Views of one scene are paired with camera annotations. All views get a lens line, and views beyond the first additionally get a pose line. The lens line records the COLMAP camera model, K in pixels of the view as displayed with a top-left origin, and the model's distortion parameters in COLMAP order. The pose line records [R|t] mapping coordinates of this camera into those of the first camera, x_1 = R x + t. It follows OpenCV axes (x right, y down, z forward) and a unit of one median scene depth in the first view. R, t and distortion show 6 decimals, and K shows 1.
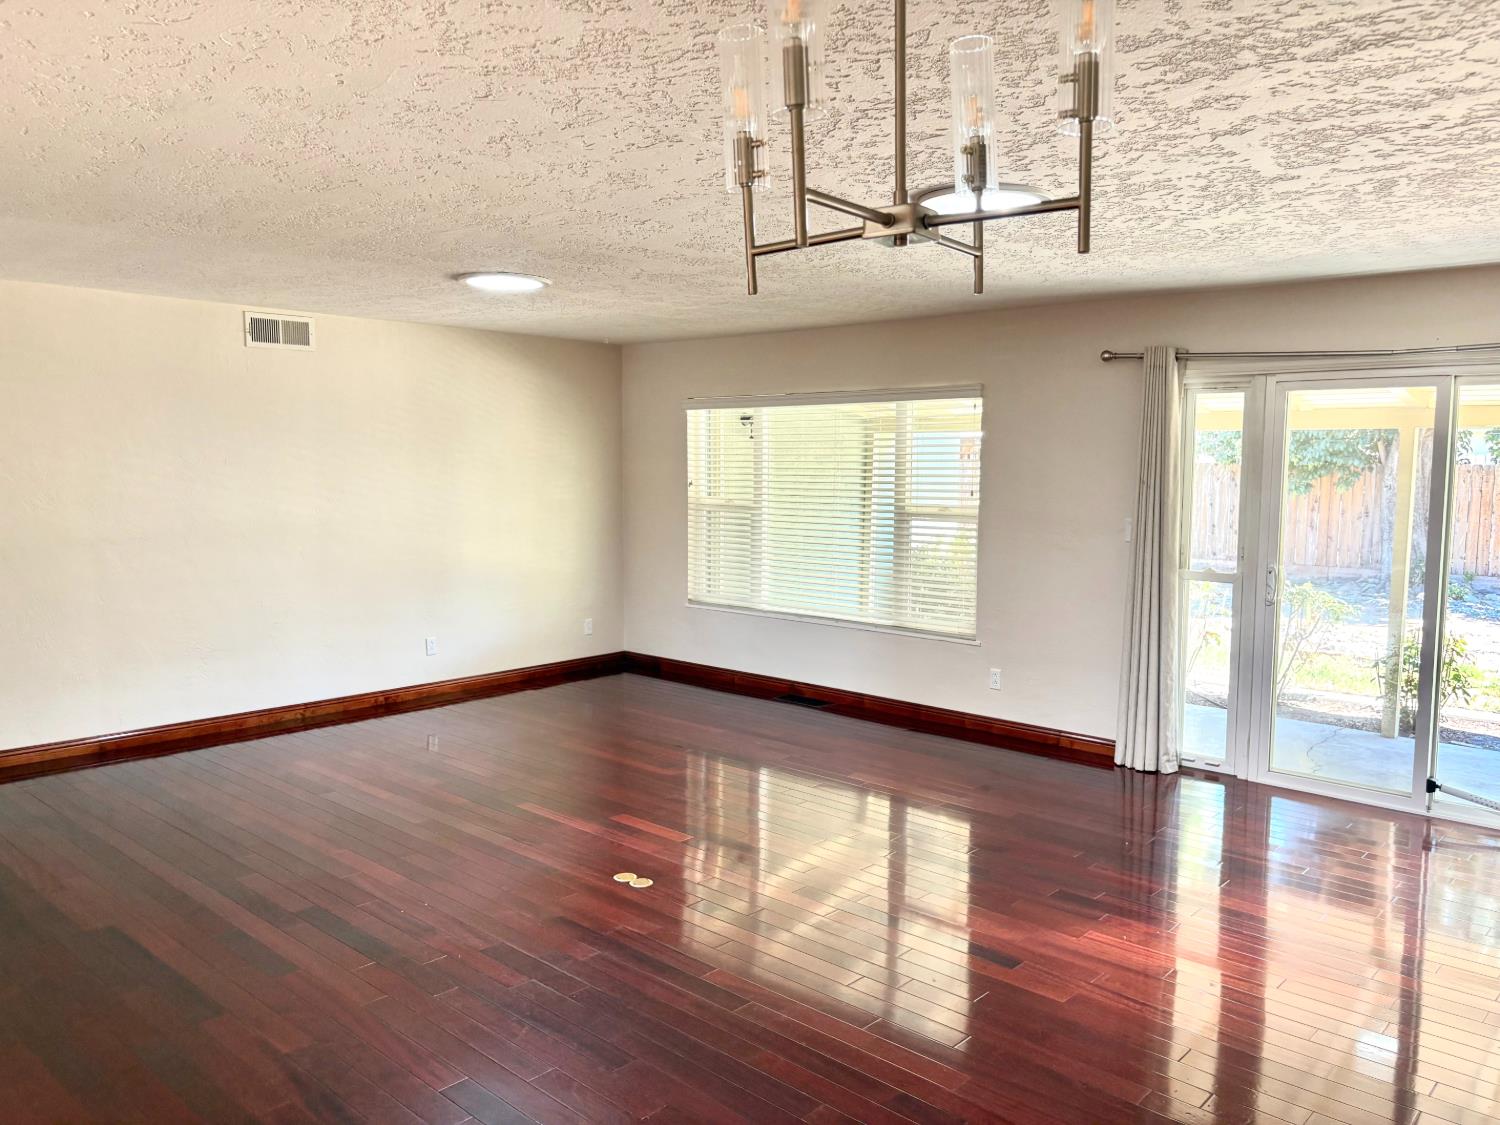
lens RADIAL K [[1140.7, 0, 750.0], [0, 1140.7, 562.5], [0, 0, 1]] dist [0.029757, 0.003152]
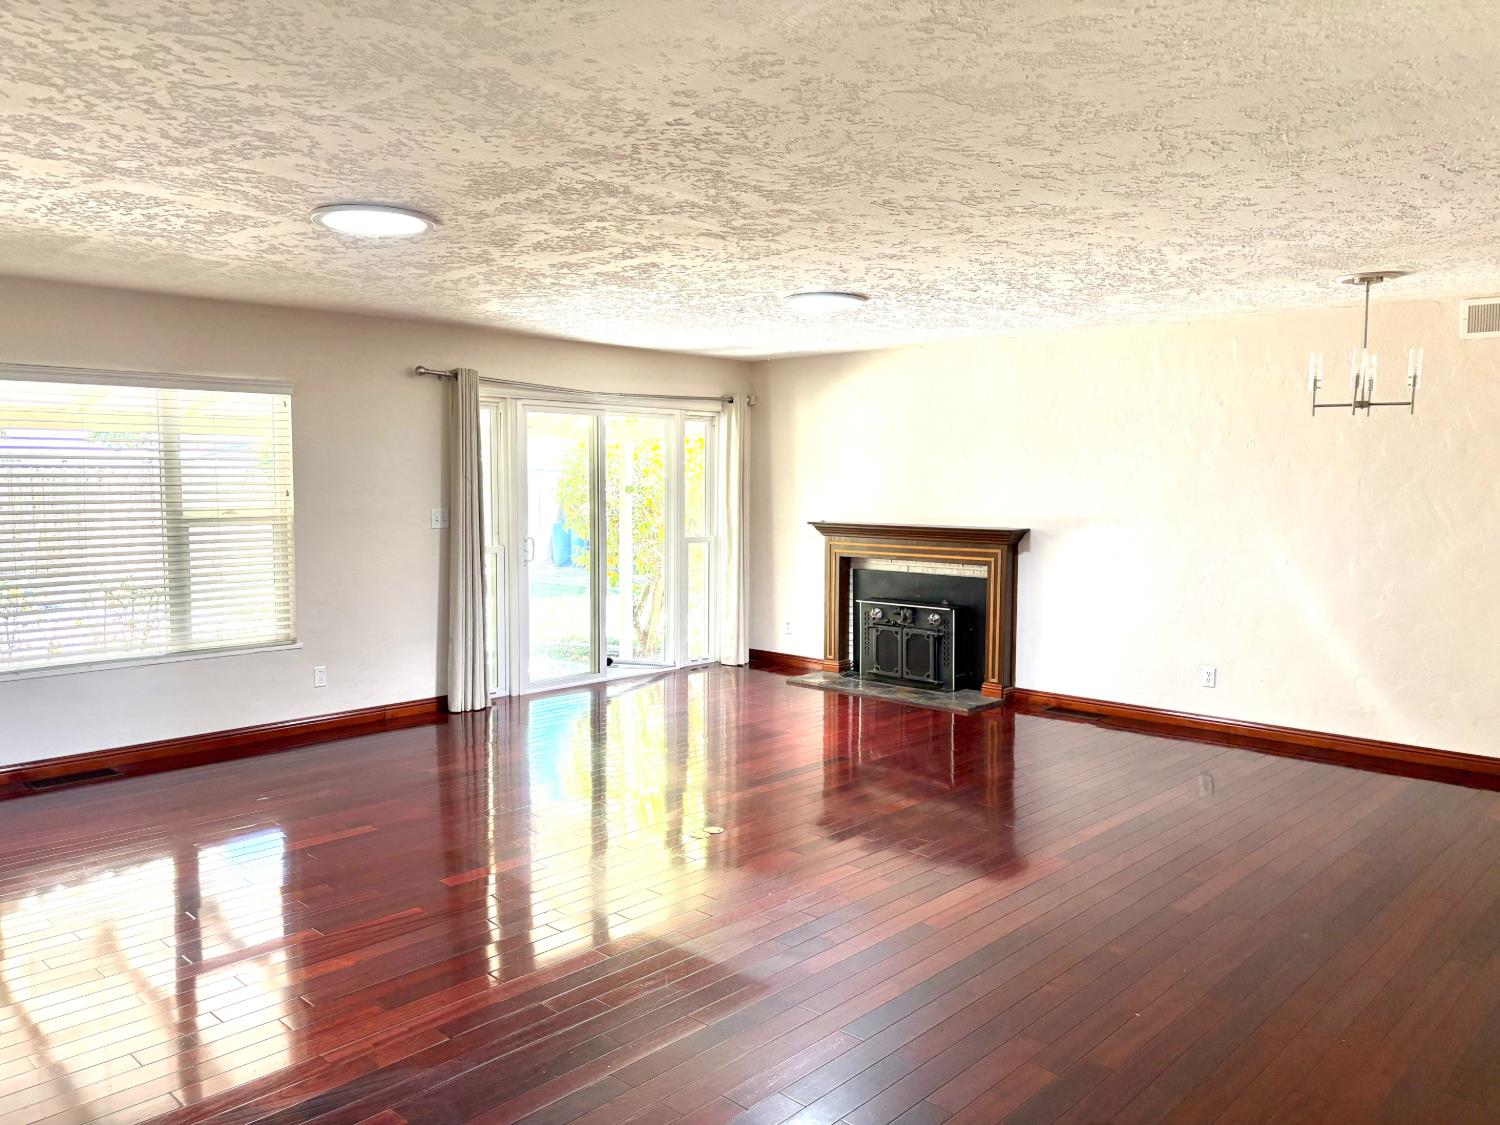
lens RADIAL K [[1140.7, 0, 750.0], [0, 1140.7, 562.5], [0, 0, 1]] dist [0.029757, 0.003152]
pose [[0.007395, -0.093254, 0.995615, -0.758624], [0.078810, 0.992600, 0.092386, -0.059477], [-0.996862, 0.077781, 0.014690, 0.583198]]
